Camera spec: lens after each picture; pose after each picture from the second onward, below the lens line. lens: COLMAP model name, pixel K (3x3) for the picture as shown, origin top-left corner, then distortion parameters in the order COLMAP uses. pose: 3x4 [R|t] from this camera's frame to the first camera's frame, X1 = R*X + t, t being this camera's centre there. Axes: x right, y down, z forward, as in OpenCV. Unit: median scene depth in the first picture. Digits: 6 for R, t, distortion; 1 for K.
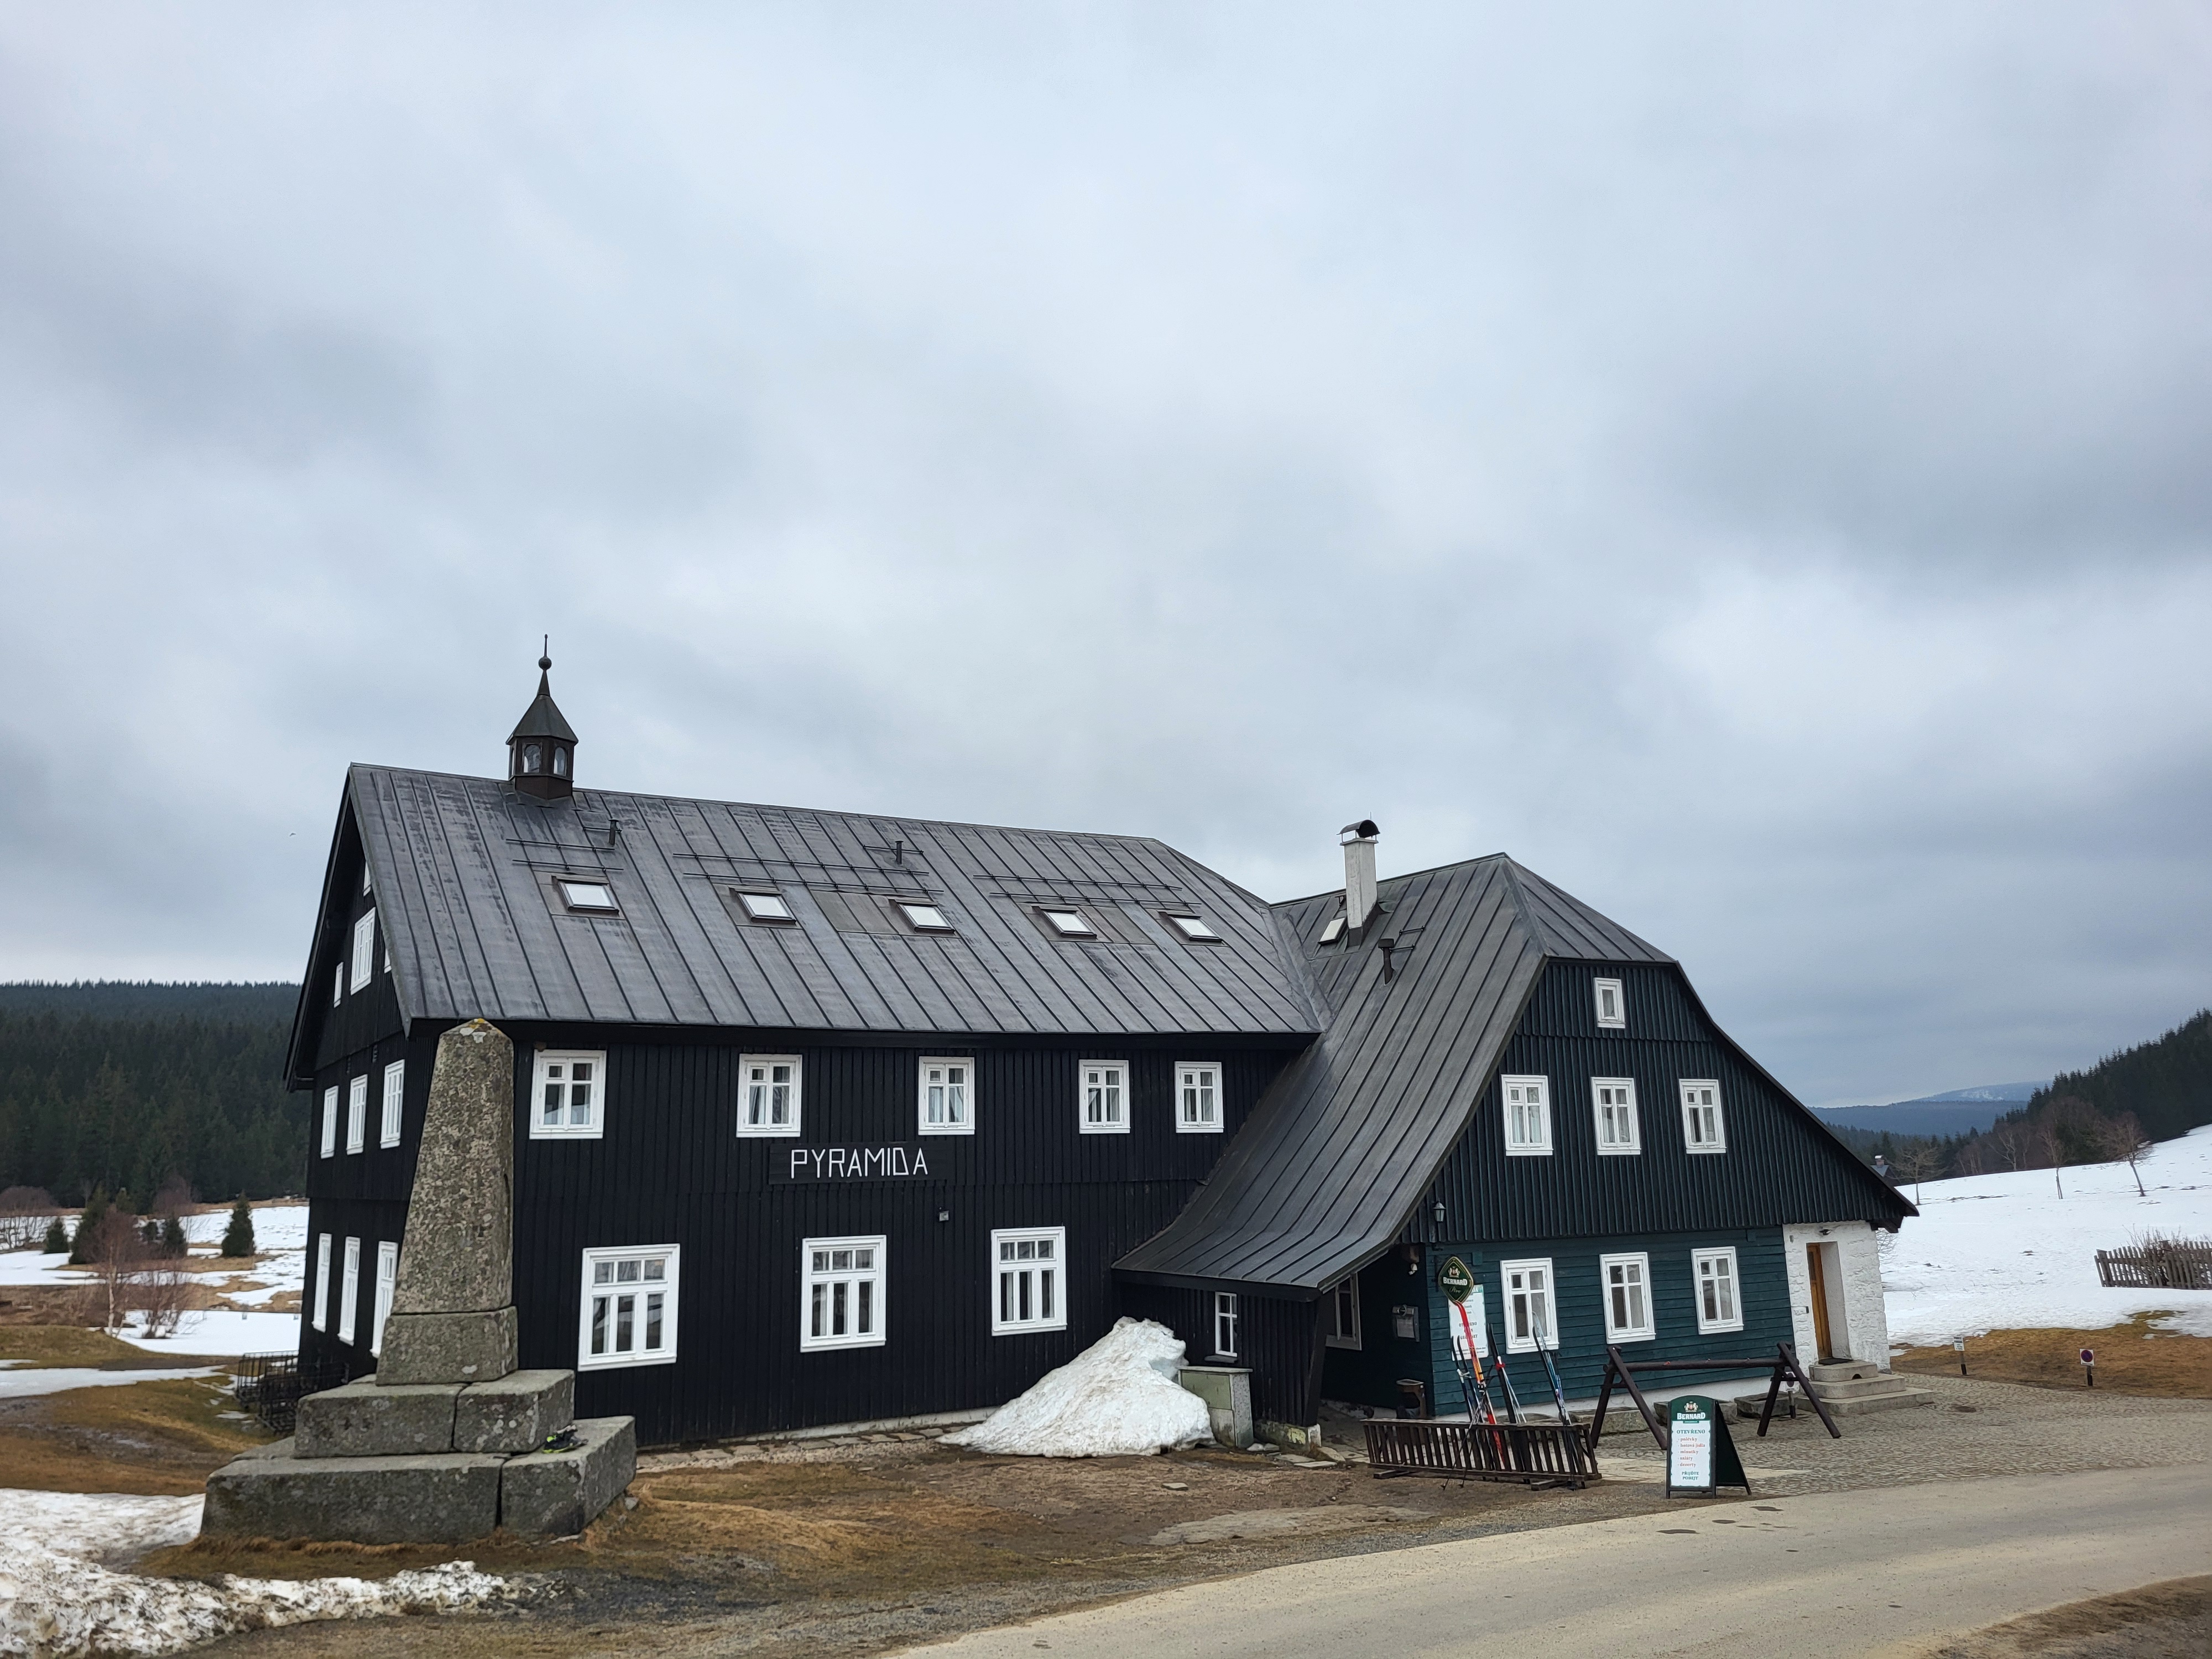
lens RADIAL K [[1721.8, 0, 1108.1], [0, 1721.8, 797.3], [0, 0, 1]] dist [0.061585, -0.002806]
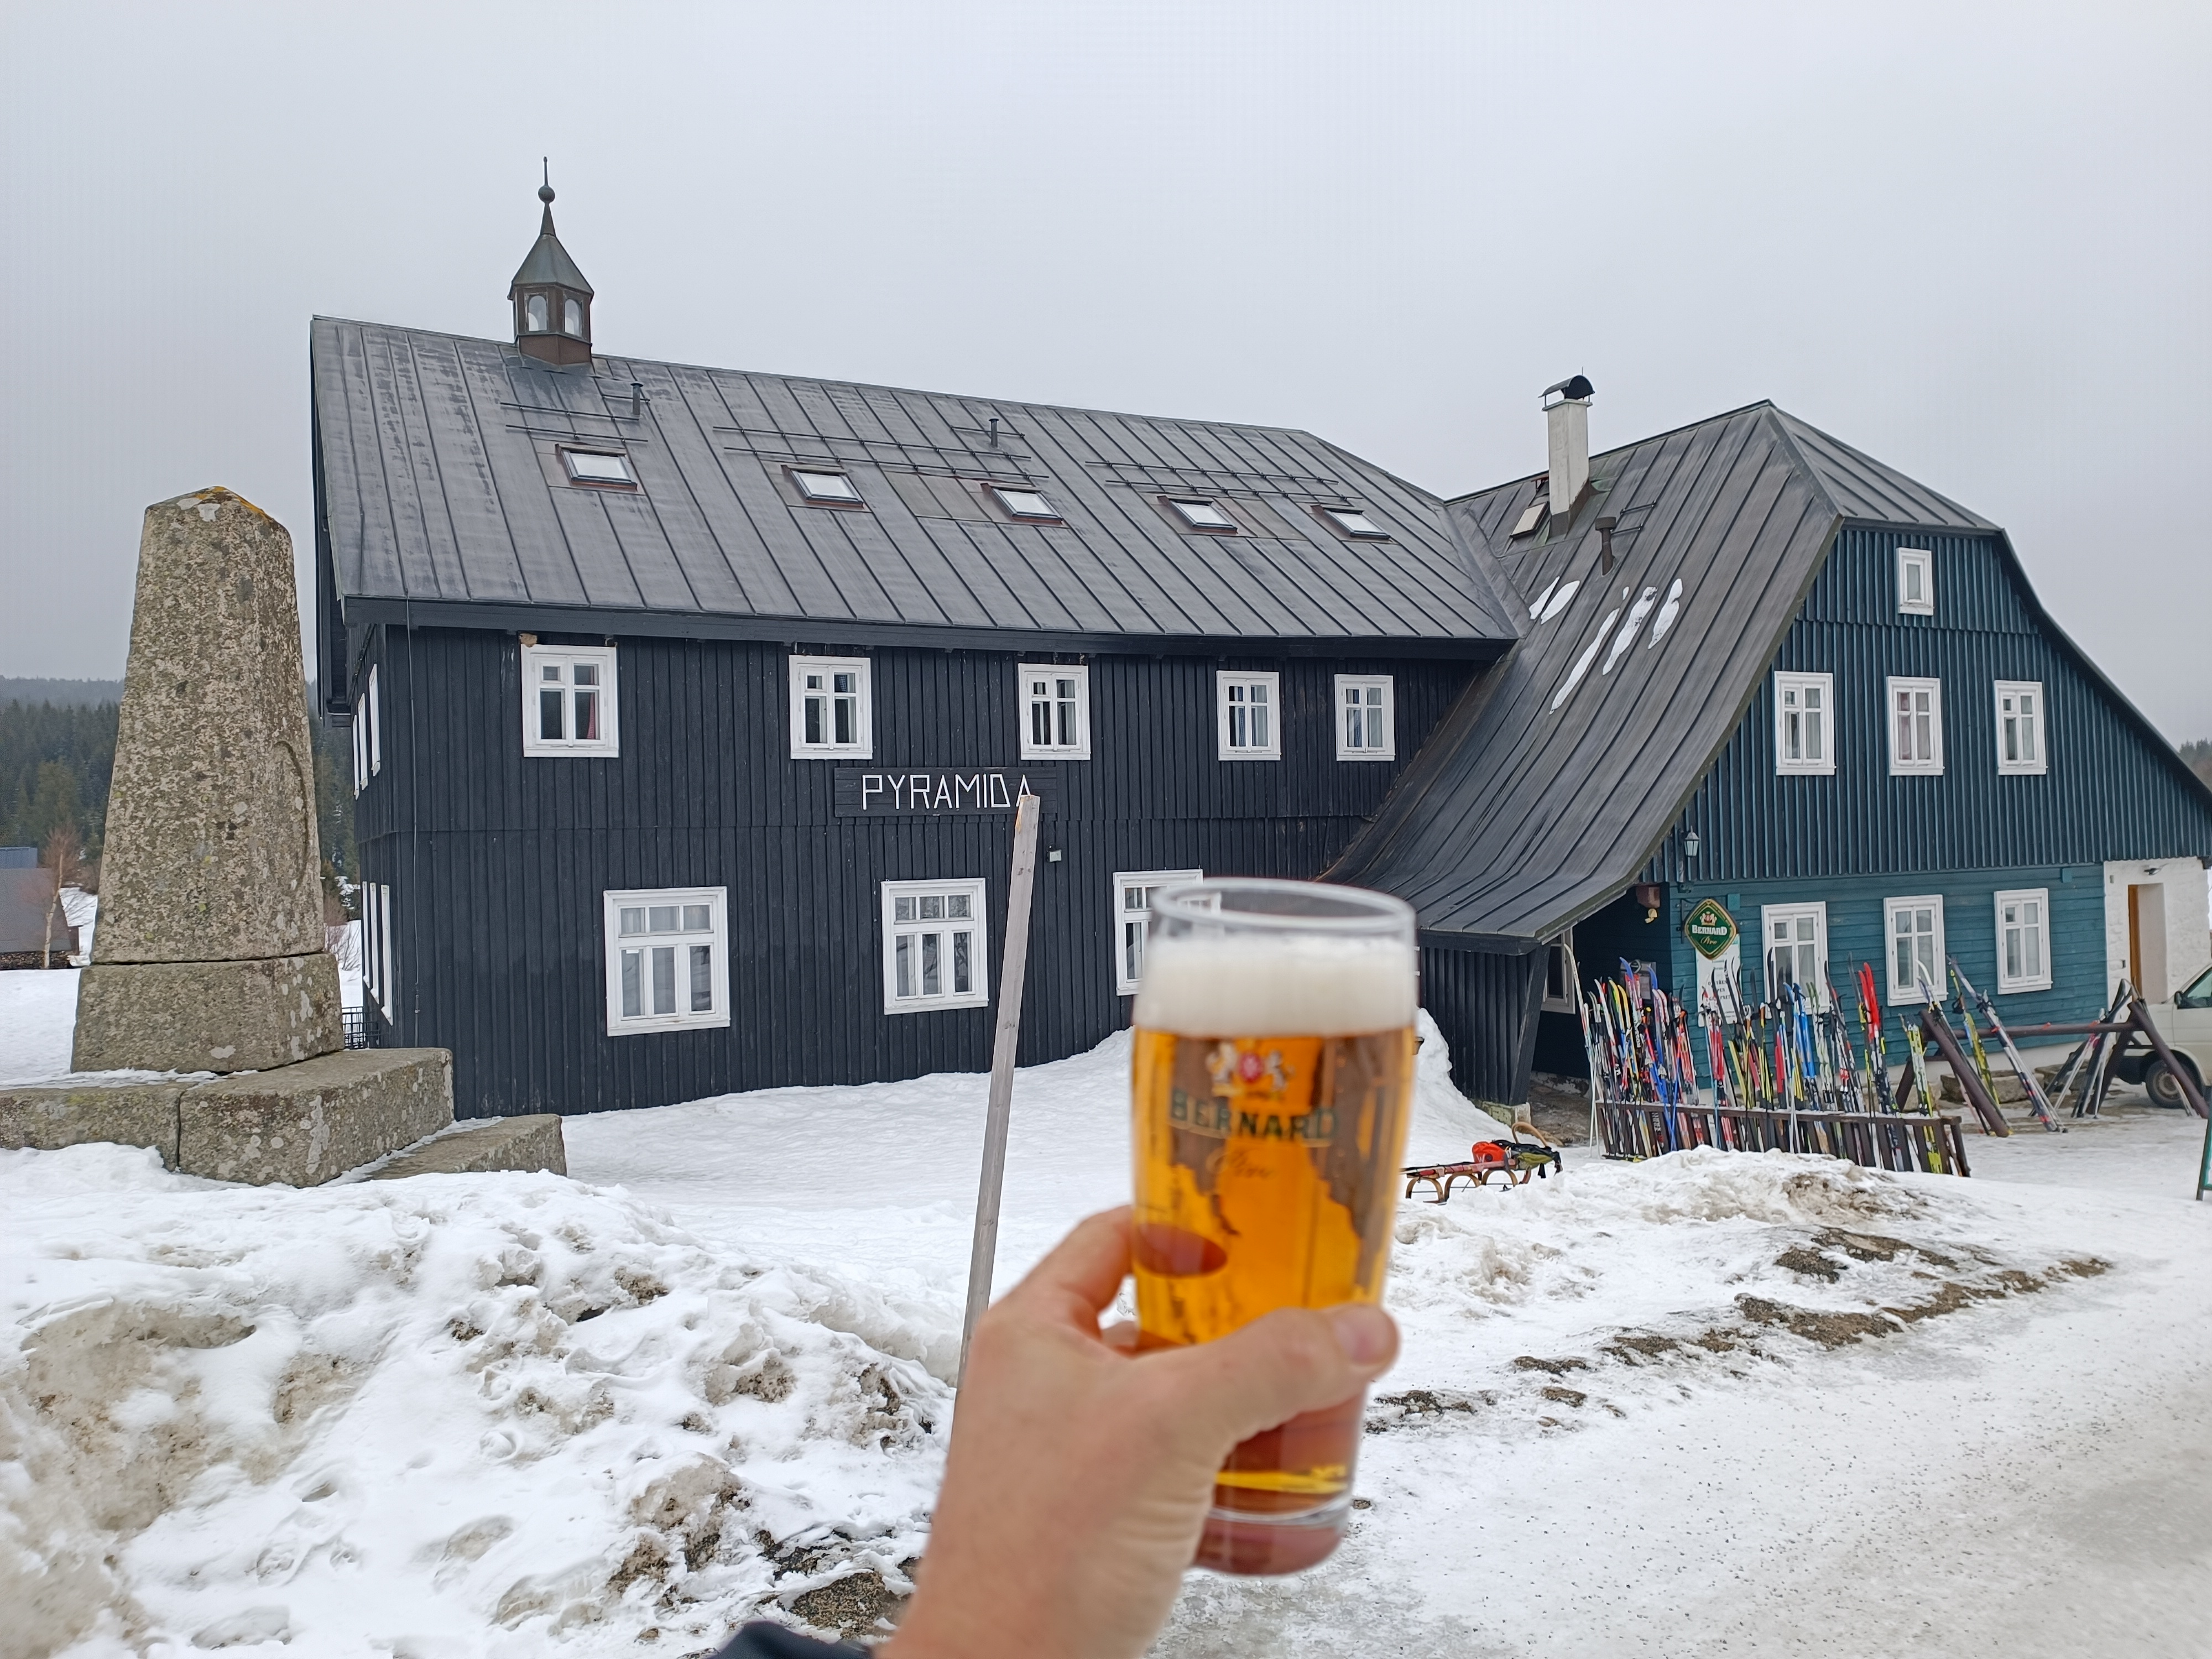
lens RADIAL K [[1616.2, 0, 1106.0], [0, 1616.2, 829.5], [0, 0, 1]] dist [0.079230, -0.002399]
pose [[0.996800, -0.008133, -0.079515, -0.009572], [0.023813, 0.979852, 0.198301, 0.073704], [0.076300, -0.199560, 0.976910, 0.241703]]
